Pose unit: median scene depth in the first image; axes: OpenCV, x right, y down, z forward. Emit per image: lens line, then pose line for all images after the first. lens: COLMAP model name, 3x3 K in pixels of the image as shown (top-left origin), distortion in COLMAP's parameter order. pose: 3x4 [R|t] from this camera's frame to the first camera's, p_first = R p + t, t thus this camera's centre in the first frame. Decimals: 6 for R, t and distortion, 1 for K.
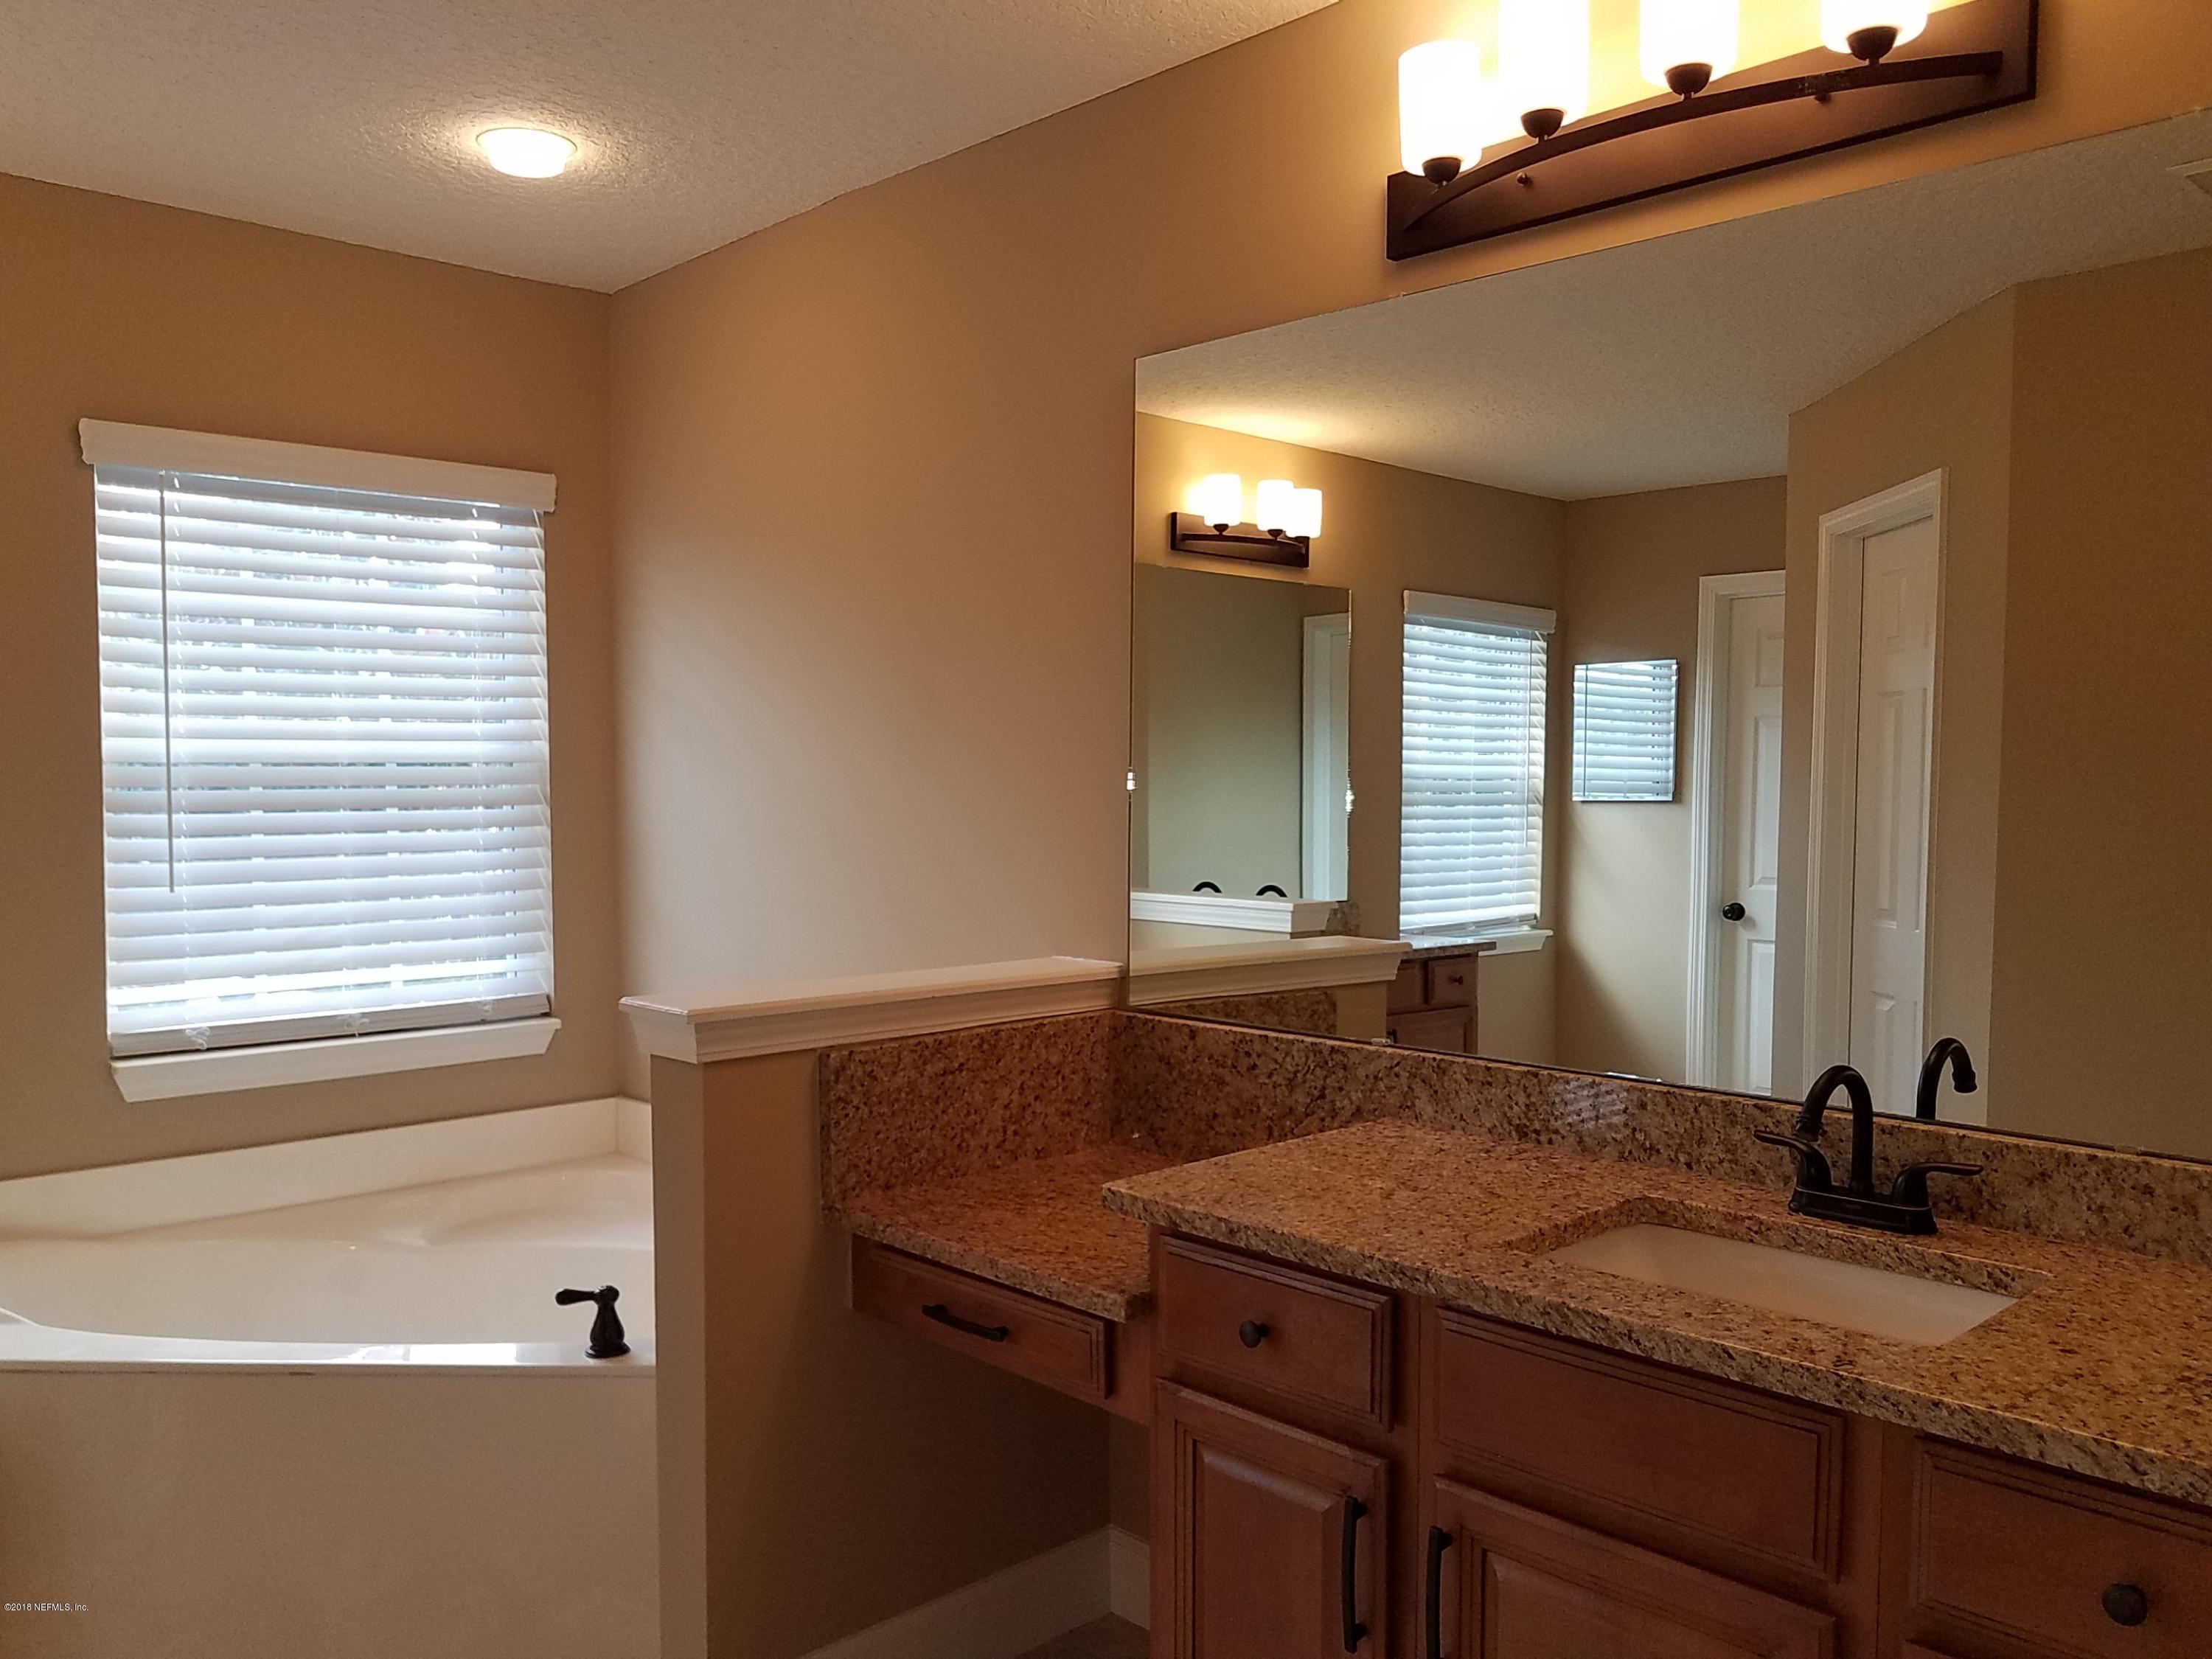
lens RADIAL K [[1749.7, 0, 1097.3], [0, 1749.7, 843.9], [0, 0, 1]] dist [0.026074, -0.039368]
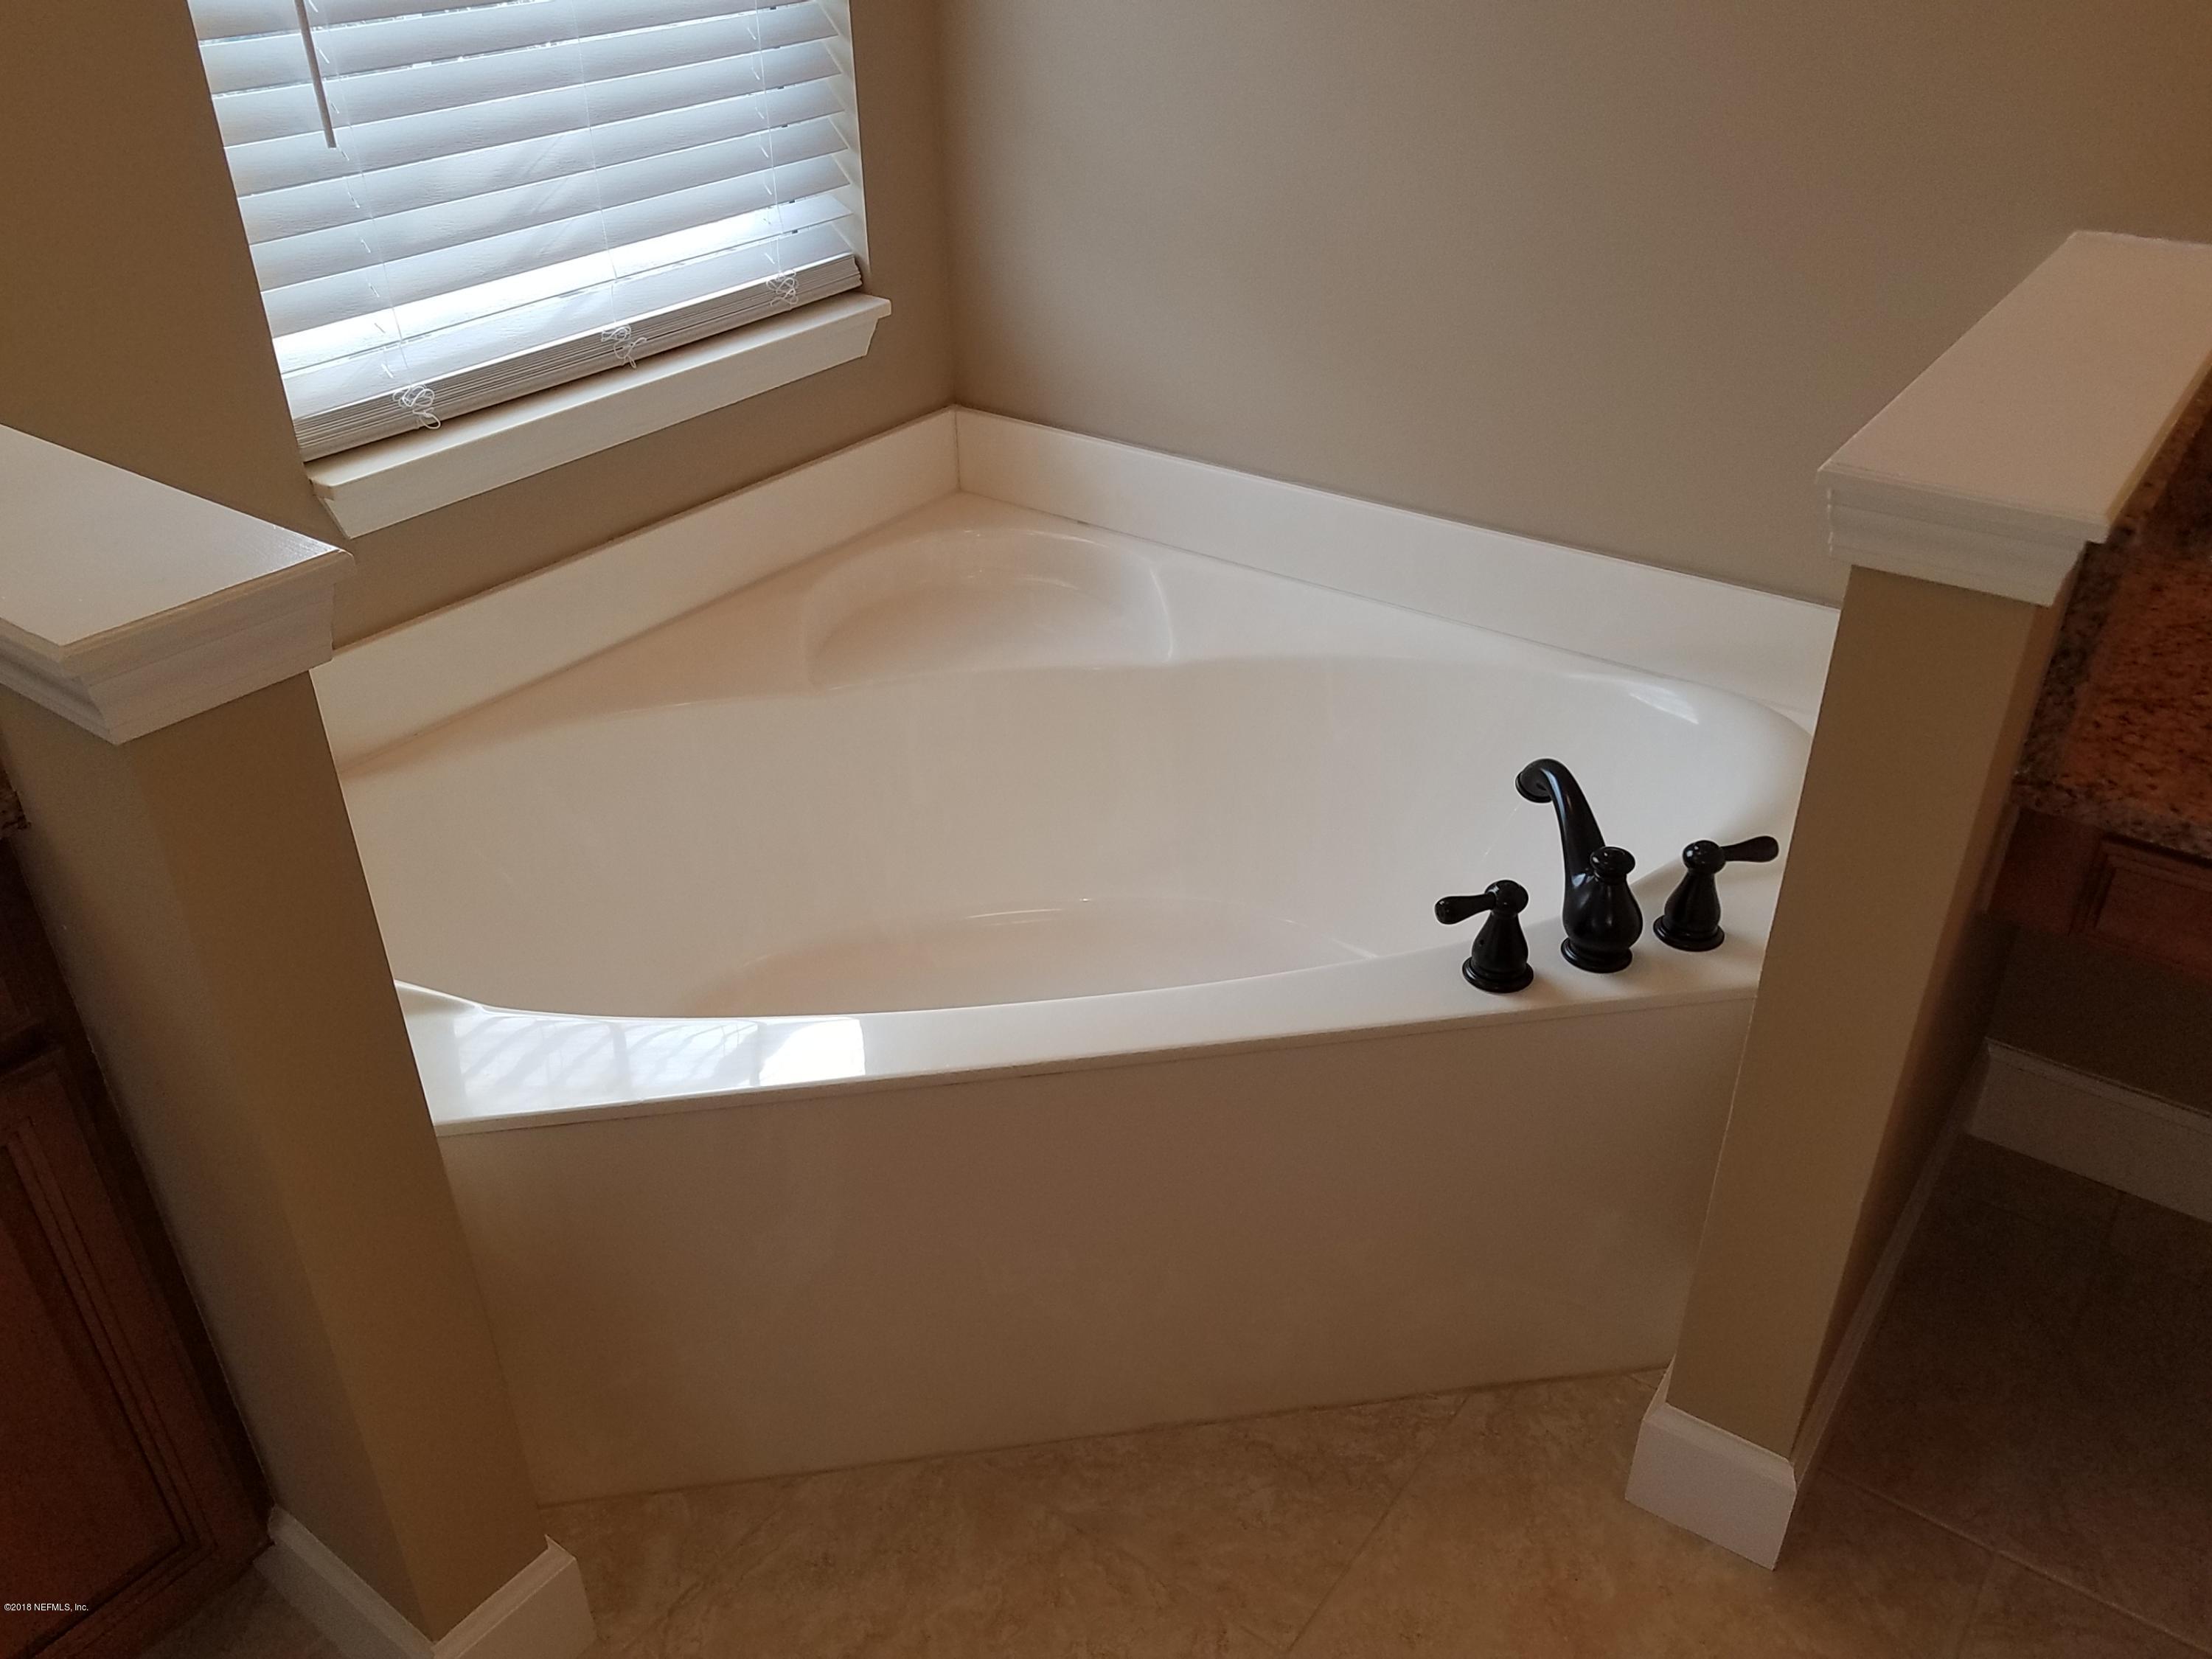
lens RADIAL K [[1749.7, 0, 1106.1], [0, 1749.7, 829.8], [0, 0, 1]] dist [0.026074, -0.039368]
pose [[0.985828, -0.094128, 0.138860, -0.348195], [0.015750, 0.876027, 0.482005, -0.036896], [-0.167015, -0.472987, 0.865095, 0.367010]]
